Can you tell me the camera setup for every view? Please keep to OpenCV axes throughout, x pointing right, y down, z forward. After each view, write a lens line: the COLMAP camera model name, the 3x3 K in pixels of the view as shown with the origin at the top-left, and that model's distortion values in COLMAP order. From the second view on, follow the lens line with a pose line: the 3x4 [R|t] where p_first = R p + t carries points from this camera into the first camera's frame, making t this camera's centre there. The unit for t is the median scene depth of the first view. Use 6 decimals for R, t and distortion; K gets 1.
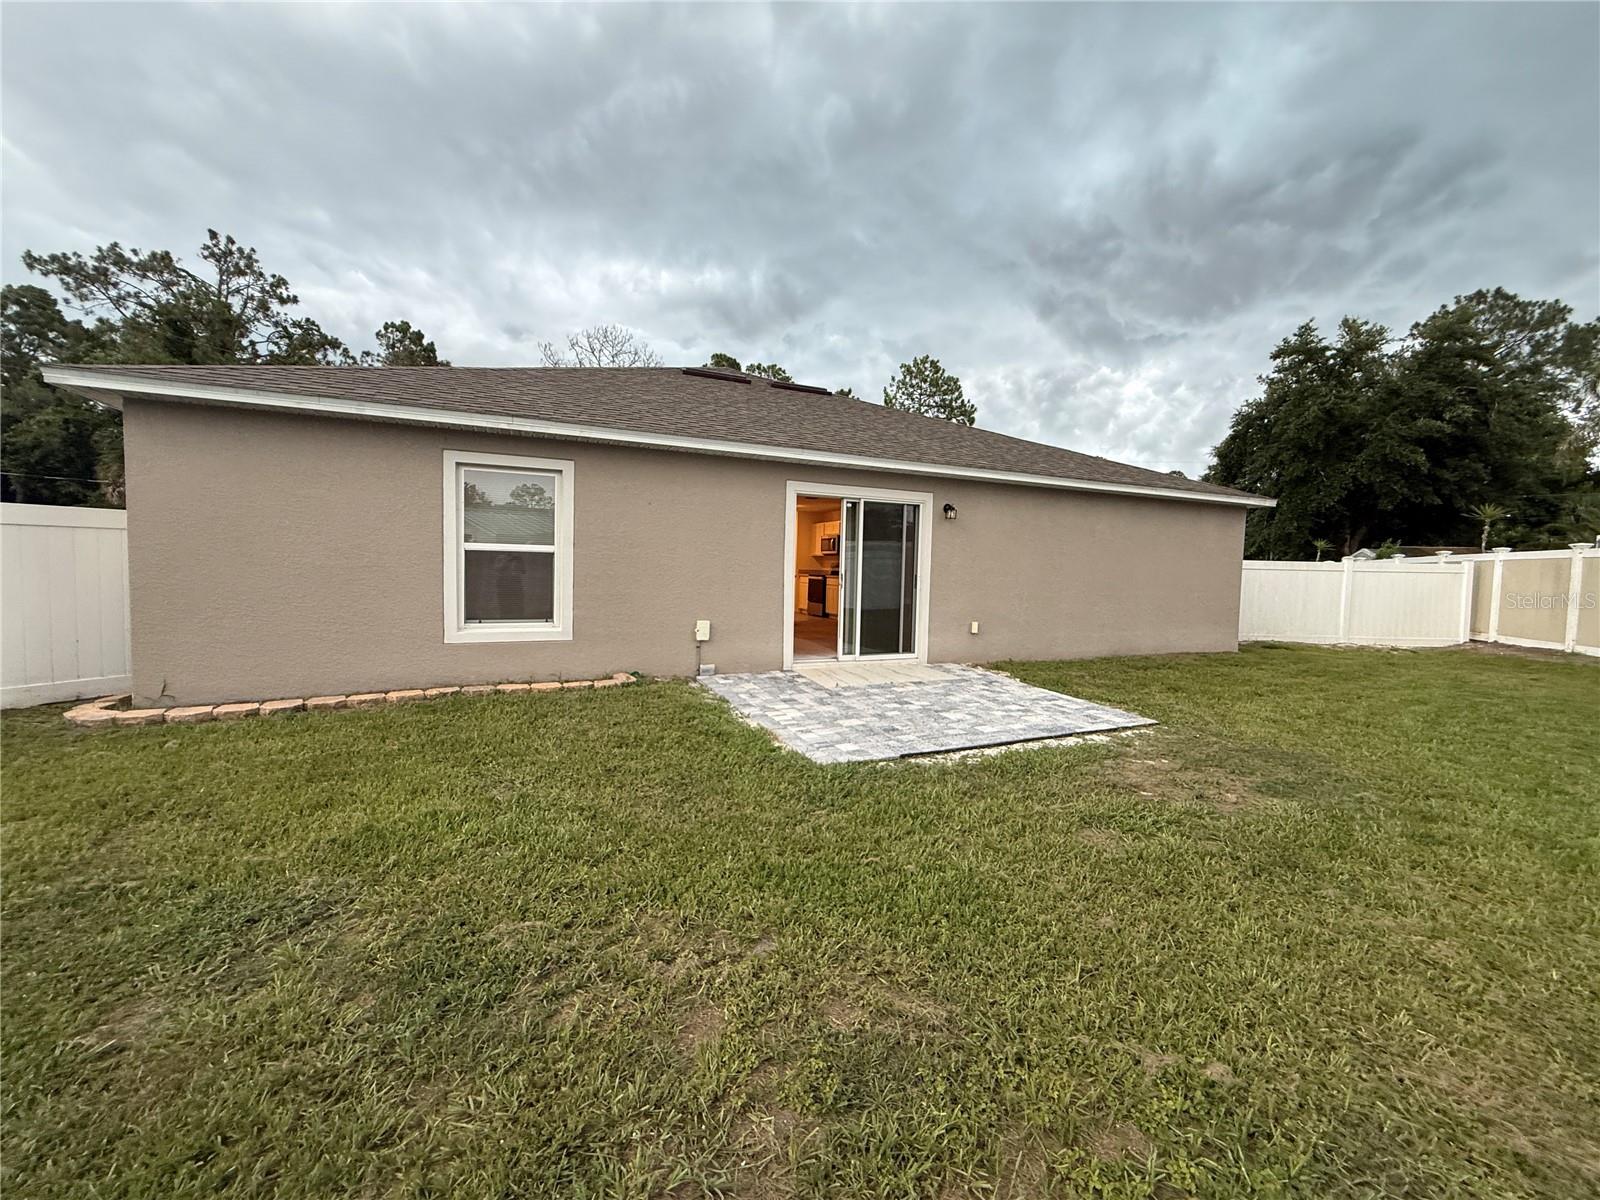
lens RADIAL K [[643.3, 0, 800.0], [0, 643.3, 600.0], [0, 0, 1]] dist [-0.001604, -0.000075]
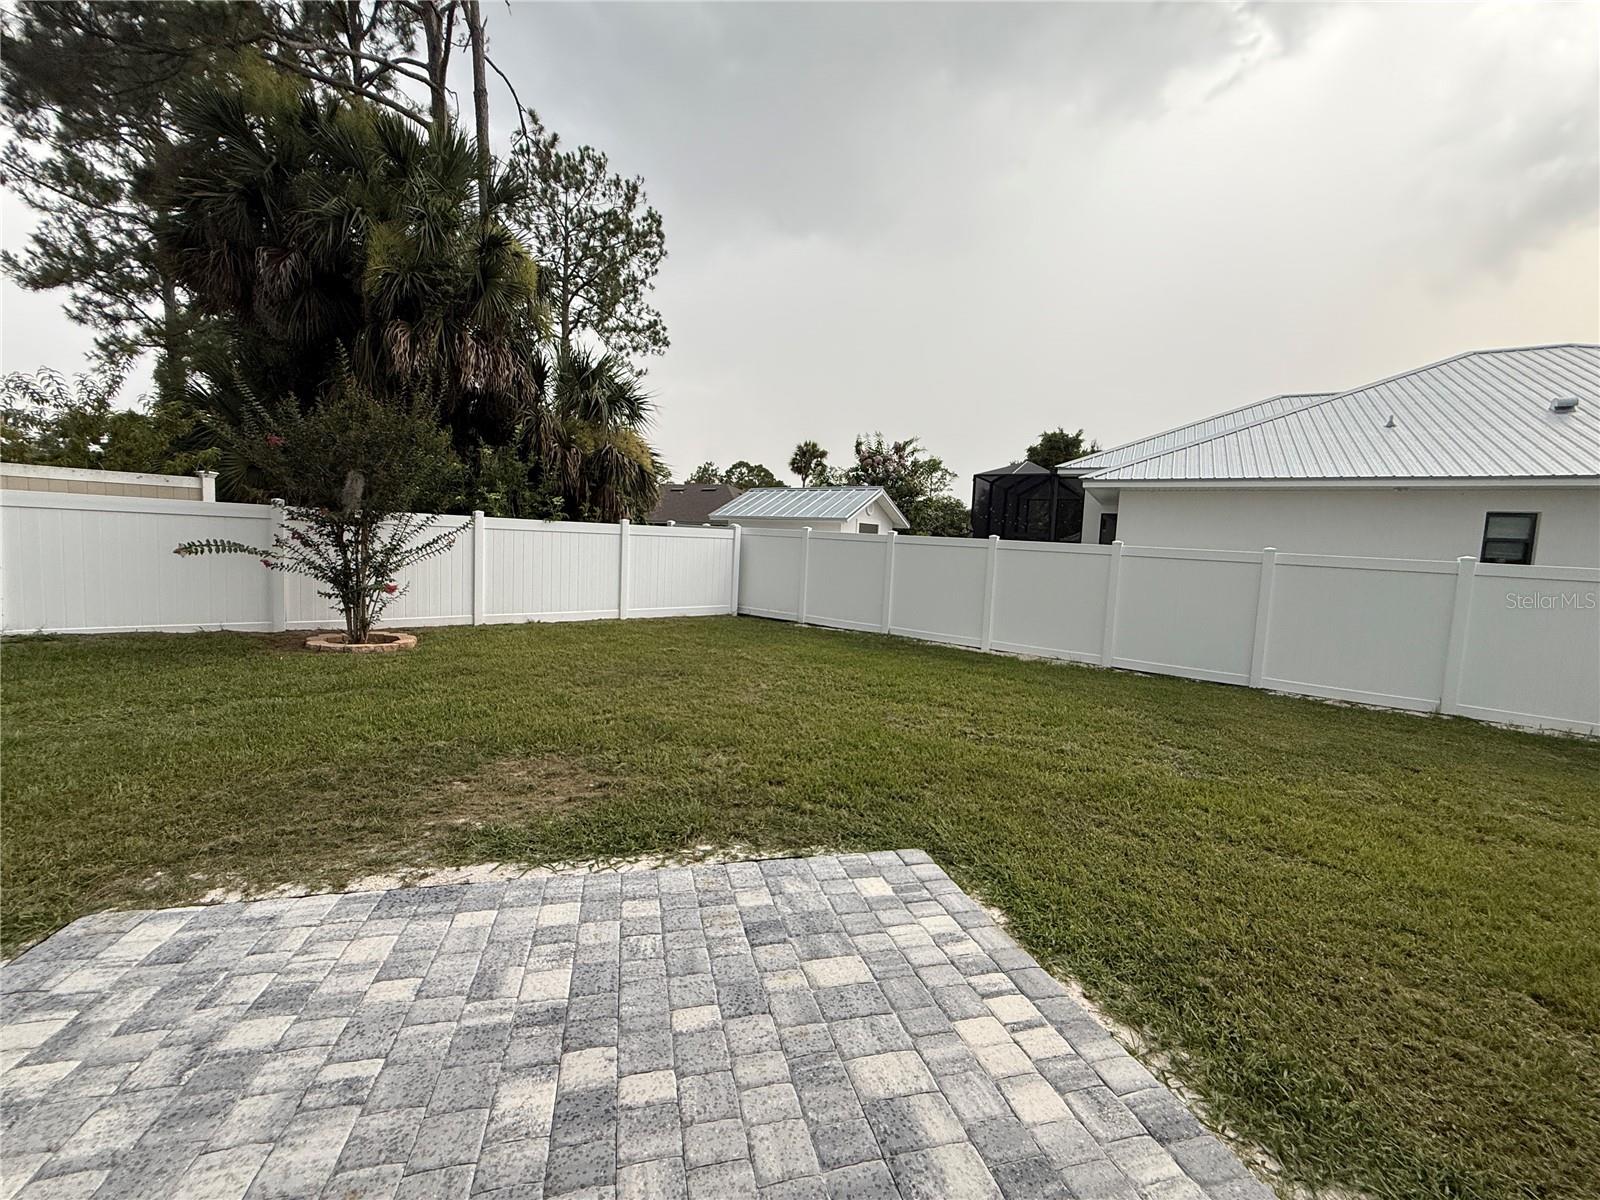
lens RADIAL K [[643.3, 0, 800.0], [0, 643.3, 600.0], [0, 0, 1]] dist [-0.001604, -0.000075]
pose [[-0.980005, -0.089234, 0.177841, 0.033334], [-0.062367, 0.986516, 0.151315, -0.069467], [-0.188945, 0.137198, -0.972356, 0.882279]]
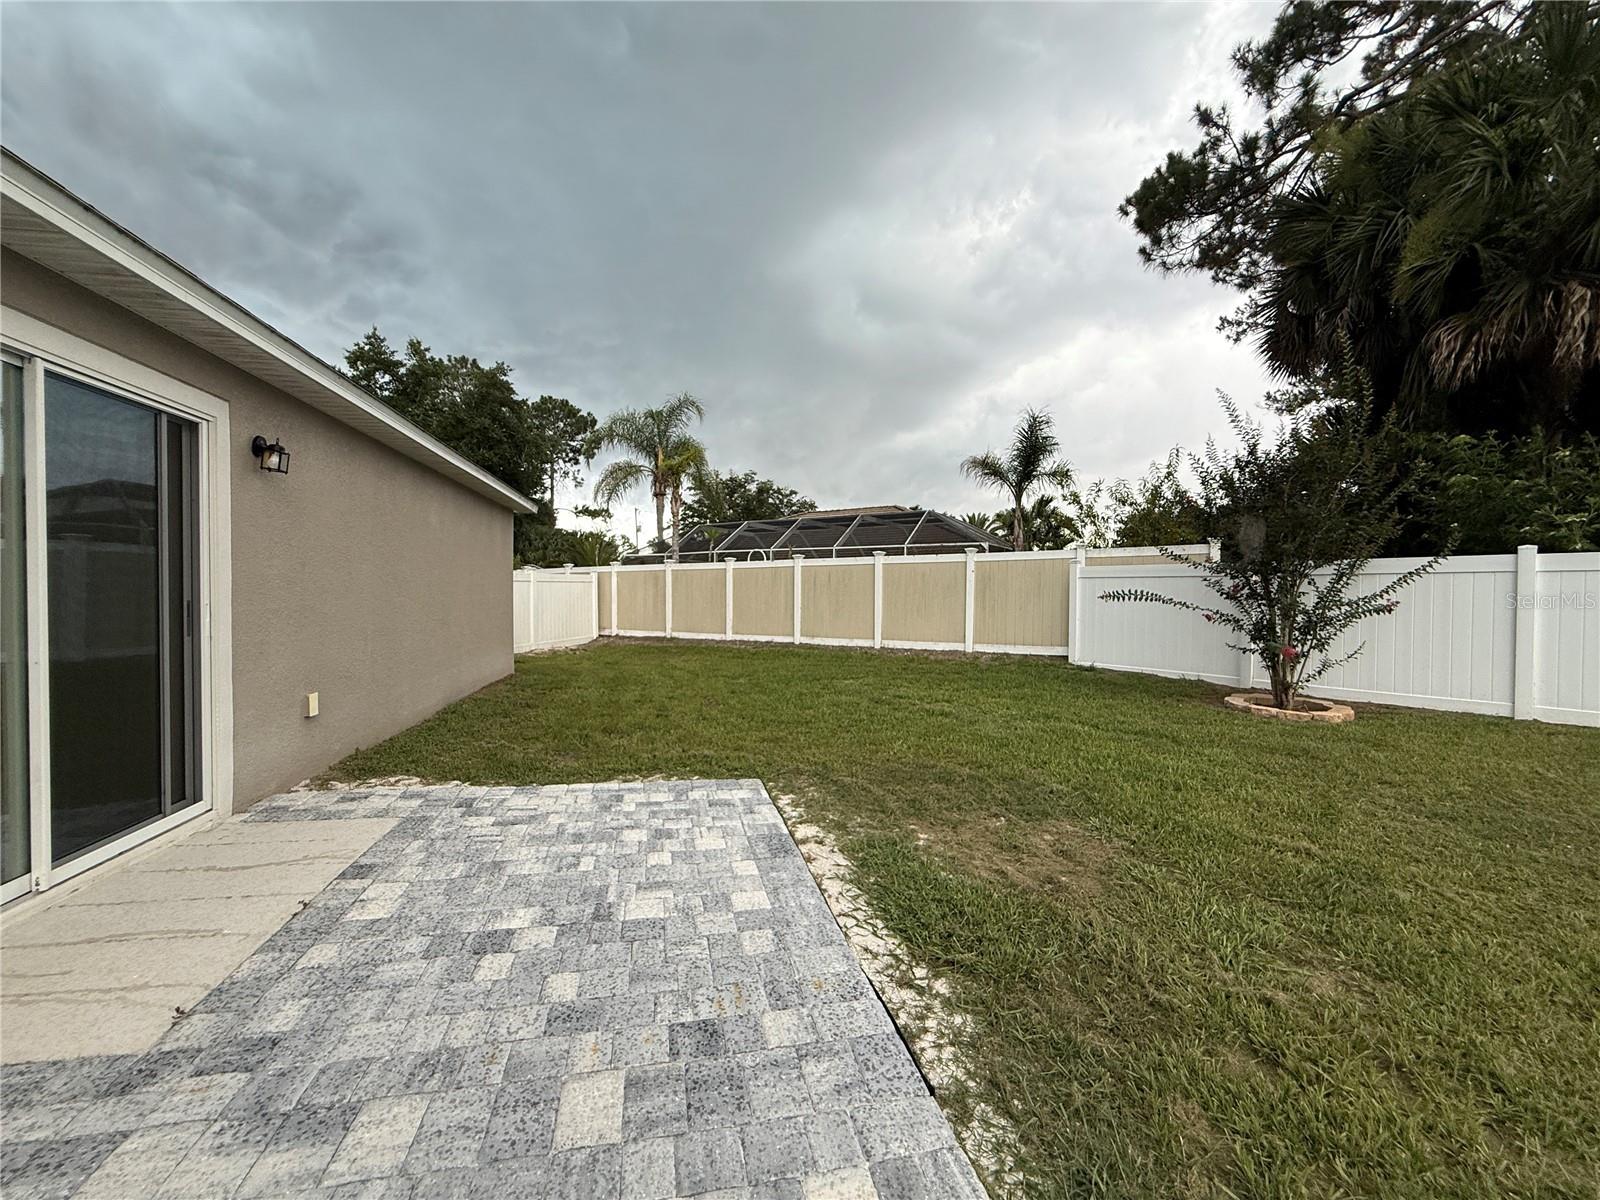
lens RADIAL K [[643.3, 0, 800.0], [0, 643.3, 600.0], [0, 0, 1]] dist [-0.001604, -0.000075]
pose [[0.228672, -0.040097, 0.972677, -0.110896], [0.059842, 0.997841, 0.027065, -0.026710], [-0.971663, 0.052018, 0.230578, 0.530195]]
